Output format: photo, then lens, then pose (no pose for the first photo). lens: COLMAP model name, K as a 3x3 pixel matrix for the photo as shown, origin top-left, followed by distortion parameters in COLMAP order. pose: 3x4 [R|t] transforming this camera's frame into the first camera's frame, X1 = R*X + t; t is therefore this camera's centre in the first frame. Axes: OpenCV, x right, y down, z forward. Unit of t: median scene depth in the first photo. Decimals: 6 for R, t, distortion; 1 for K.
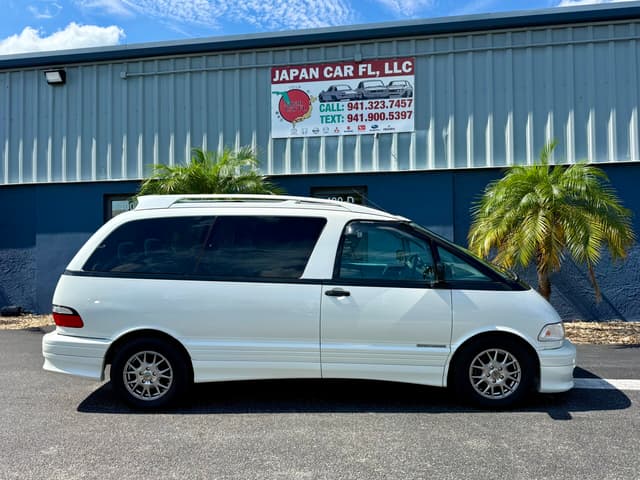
lens RADIAL K [[502.2, 0, 313.6], [0, 502.2, 257.3], [0, 0, 1]] dist [0.033452, -0.007866]
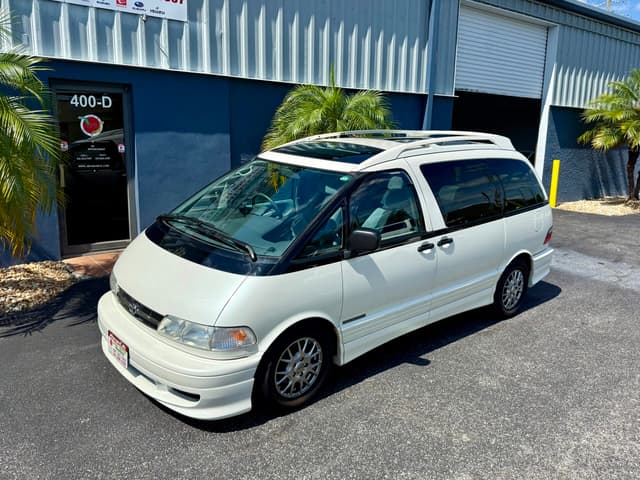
lens RADIAL K [[522.2, 0, 320.0], [0, 522.2, 240.0], [0, 0, 1]] dist [0.007292, -0.006032]
pose [[0.681049, -0.117506, 0.722748, -0.305745], [-0.022902, 0.983139, 0.181422, -0.060093], [-0.731880, -0.140109, 0.666874, 0.226967]]
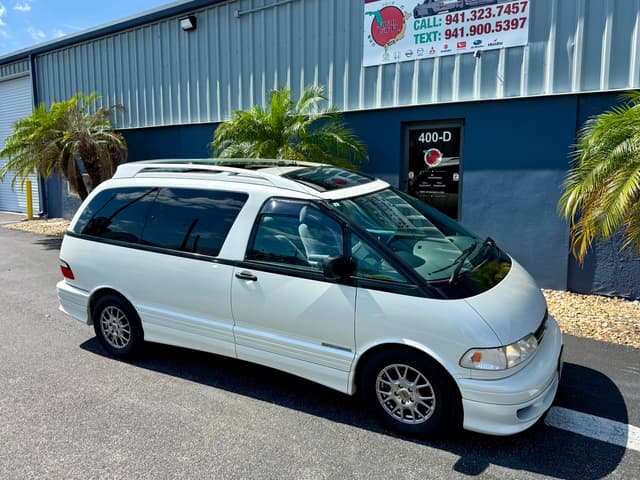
lens RADIAL K [[524.0, 0, 290.7], [0, 524.0, 229.4], [0, 0, 1]] dist [0.062628, -0.132316]
pose [[0.868269, 0.067423, -0.491490, 0.298027], [-0.004348, 0.991718, 0.128362, -0.071412], [0.496074, -0.109315, 0.861372, 0.097952]]
